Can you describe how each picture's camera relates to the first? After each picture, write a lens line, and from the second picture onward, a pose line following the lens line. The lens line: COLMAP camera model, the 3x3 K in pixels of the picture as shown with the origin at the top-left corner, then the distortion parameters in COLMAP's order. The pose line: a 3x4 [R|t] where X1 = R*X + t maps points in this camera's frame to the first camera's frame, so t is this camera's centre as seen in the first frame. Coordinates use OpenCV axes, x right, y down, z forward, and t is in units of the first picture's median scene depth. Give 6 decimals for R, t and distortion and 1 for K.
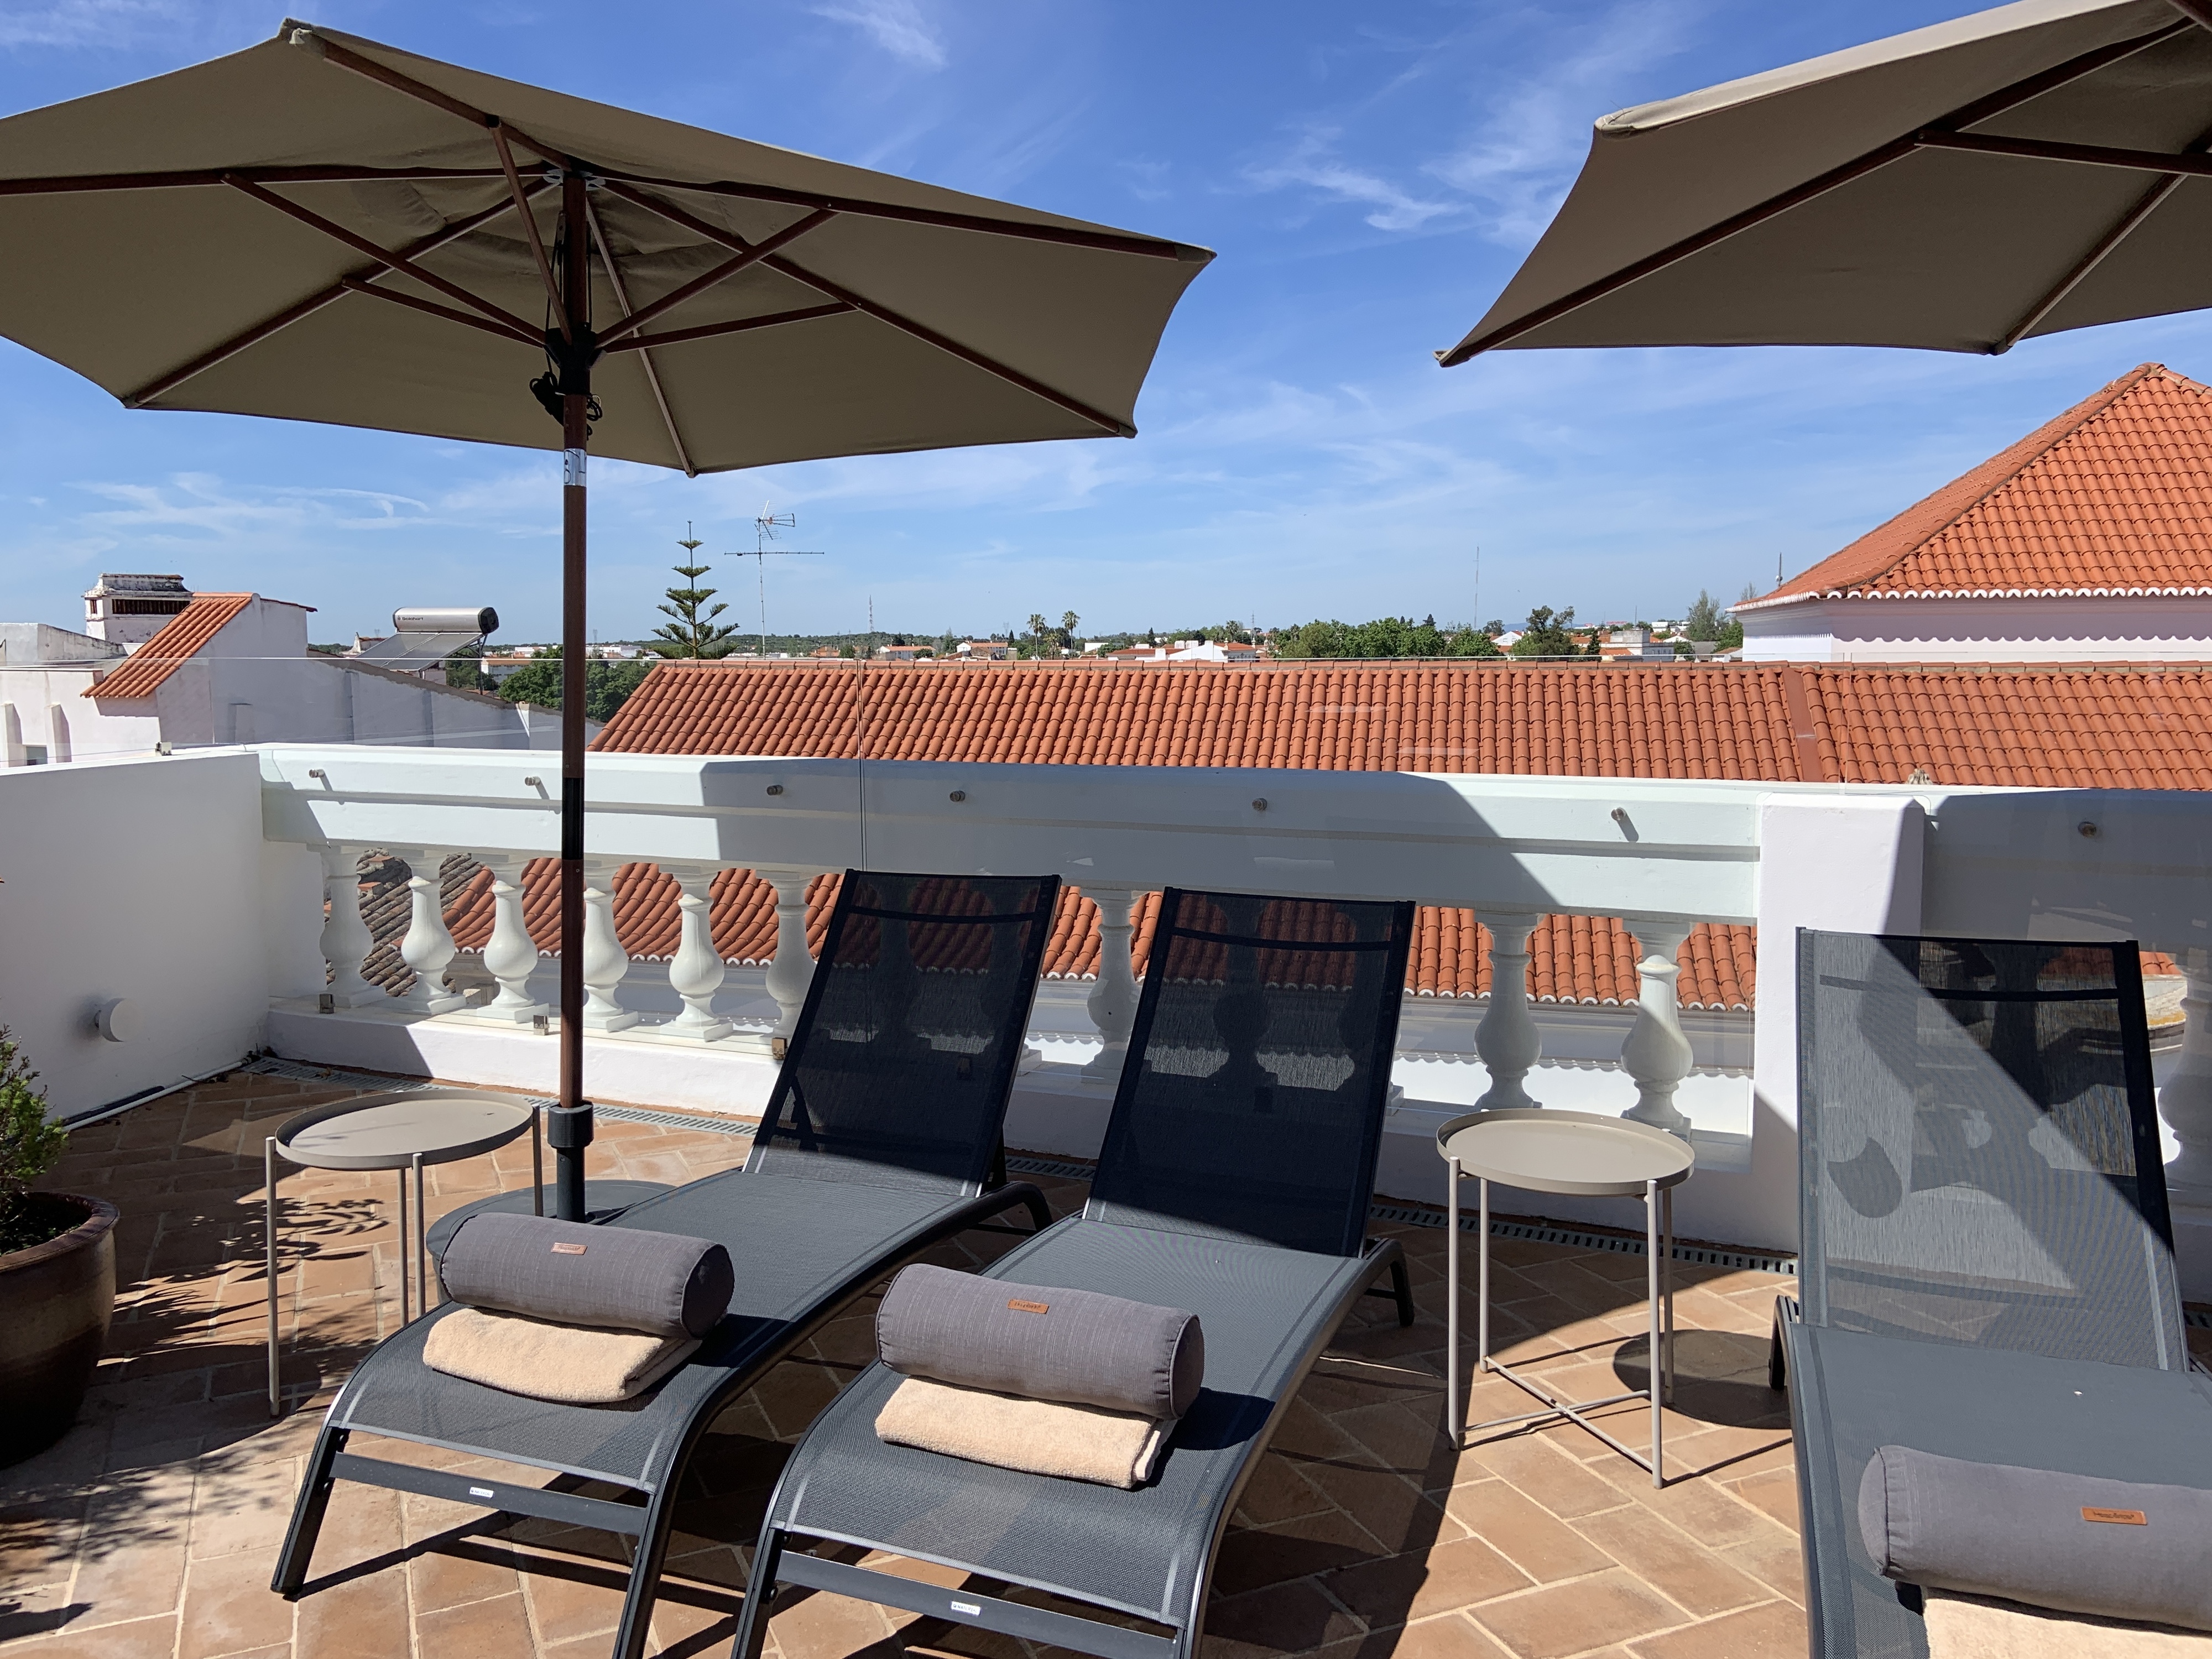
lens RADIAL K [[1667.9, 0, 1093.8], [0, 1667.9, 822.3], [0, 0, 1]] dist [0.135836, -0.184325]
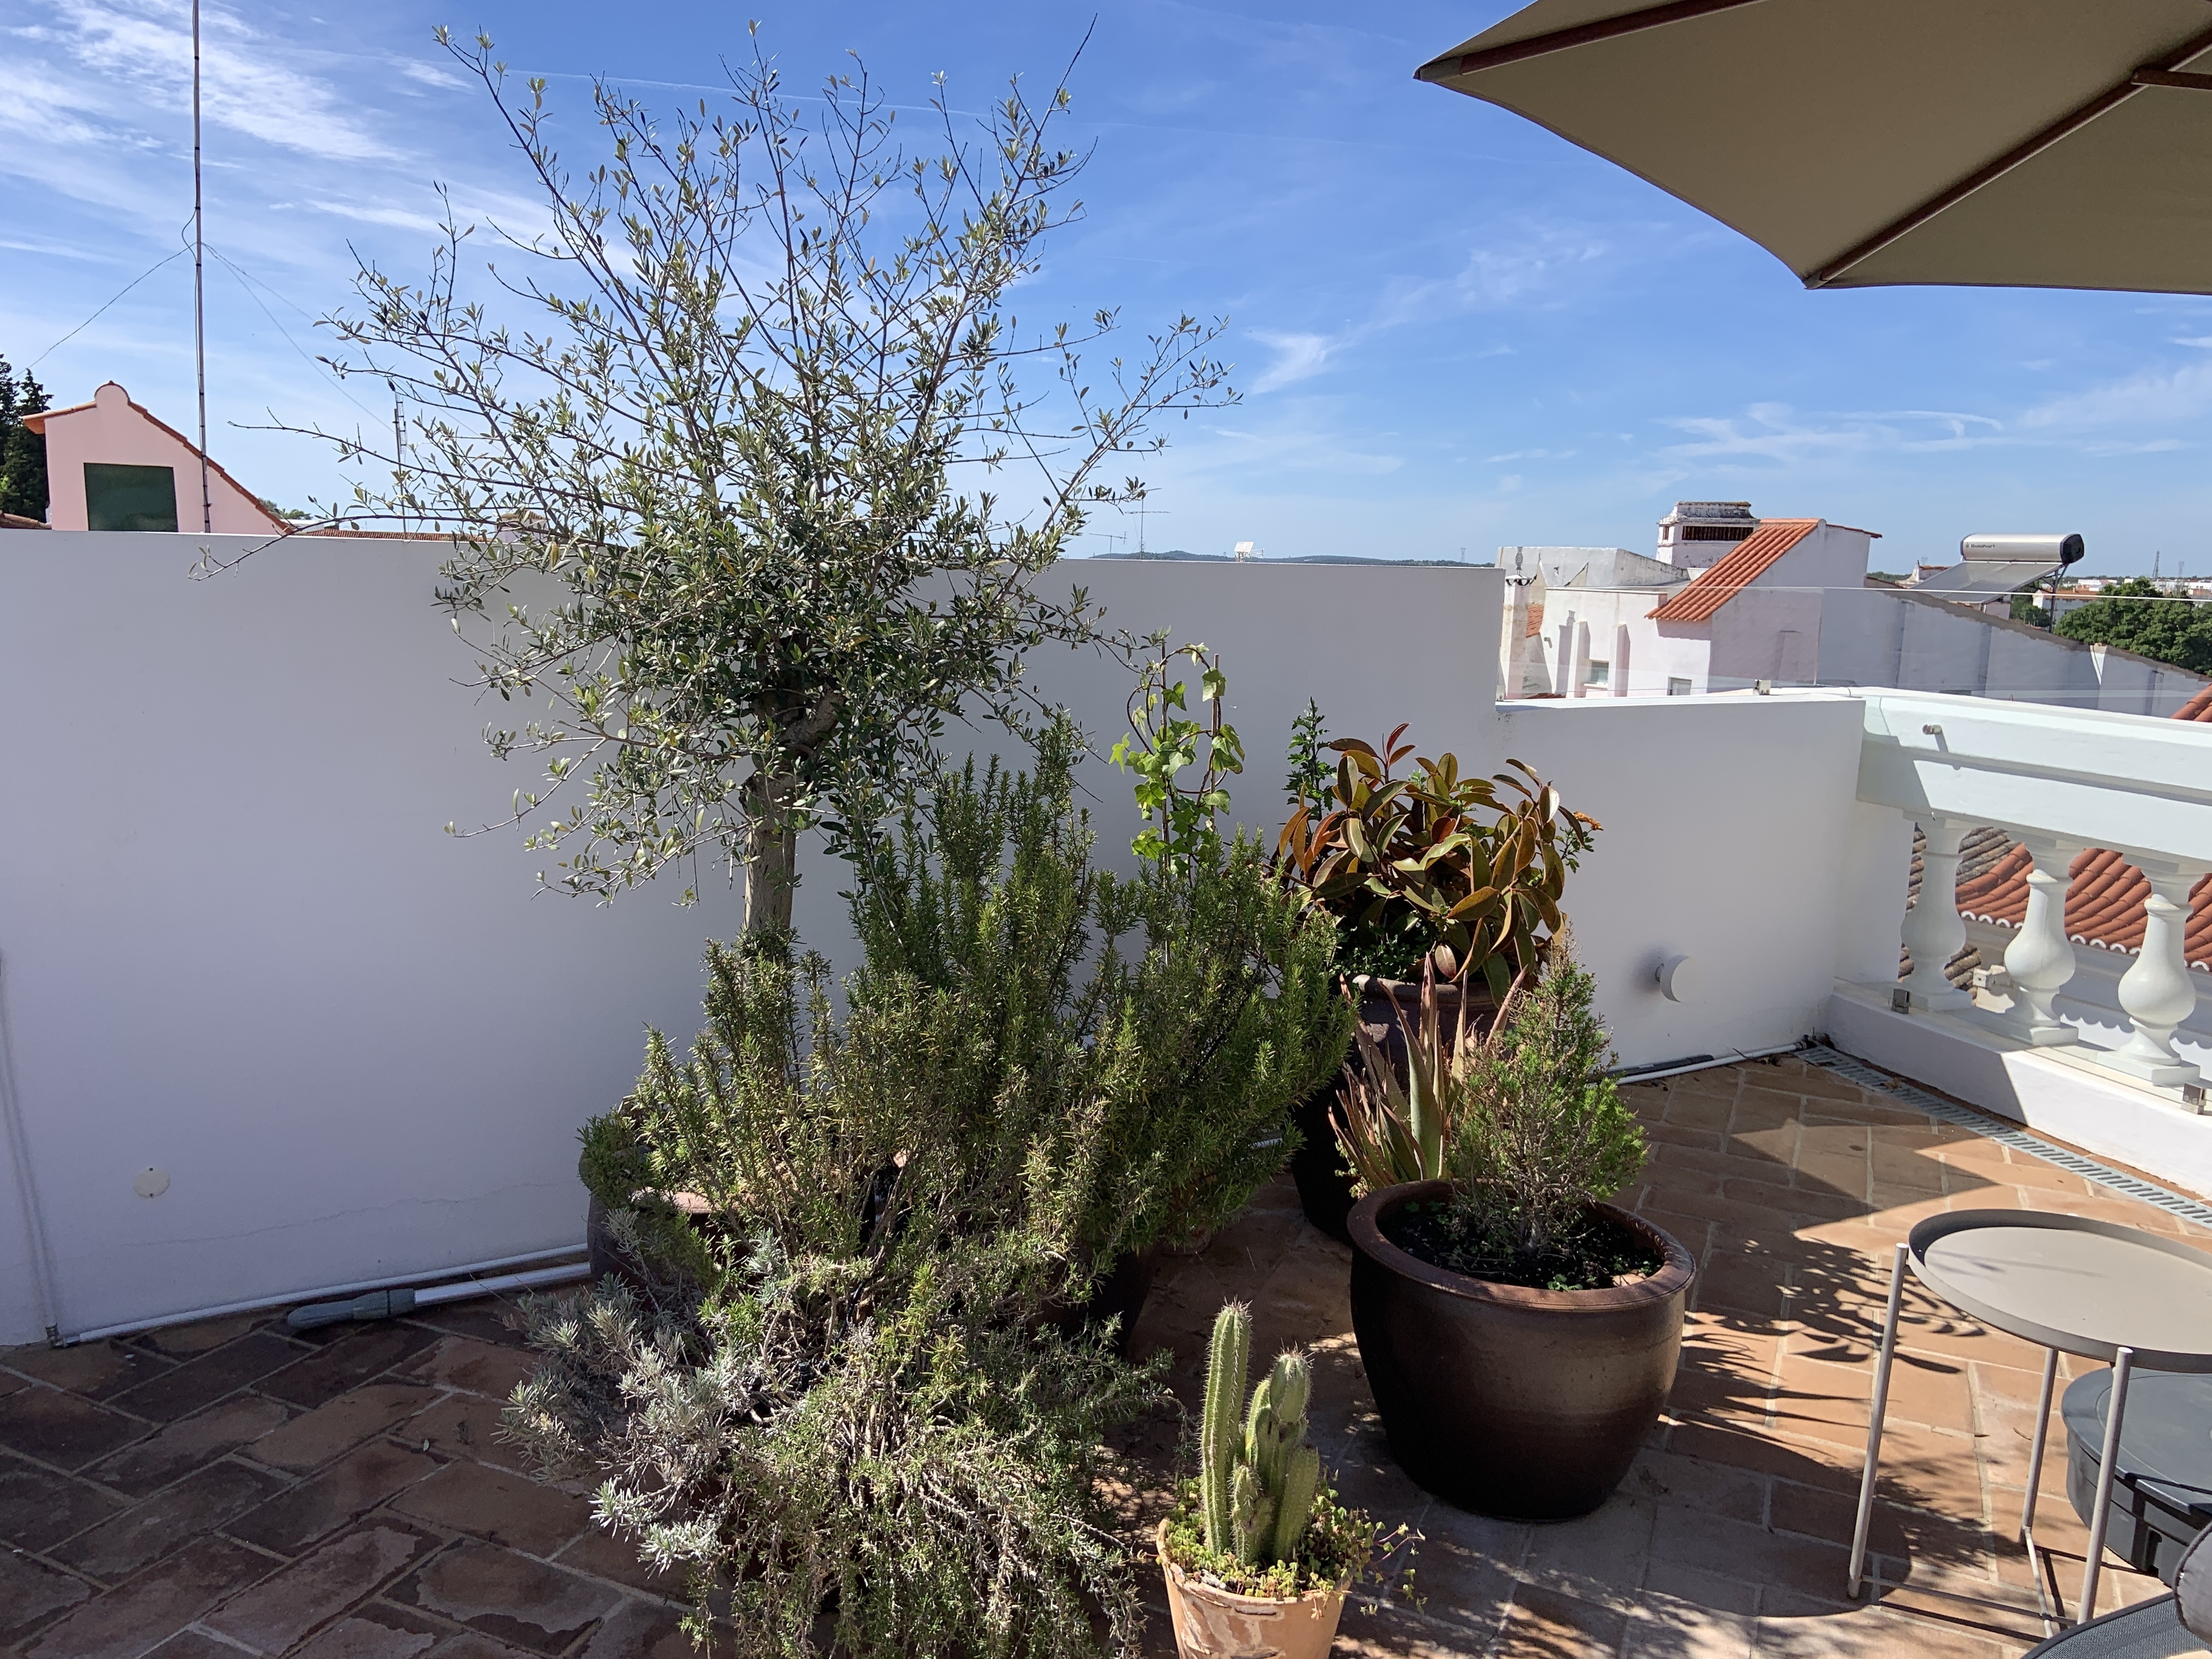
lens RADIAL K [[1667.9, 0, 1093.8], [0, 1667.9, 822.3], [0, 0, 1]] dist [0.135836, -0.184325]
pose [[0.665996, 0.136608, -0.733340, -0.109725], [-0.105999, 0.990444, 0.088236, -0.013742], [0.738385, 0.018968, 0.674112, 0.132218]]
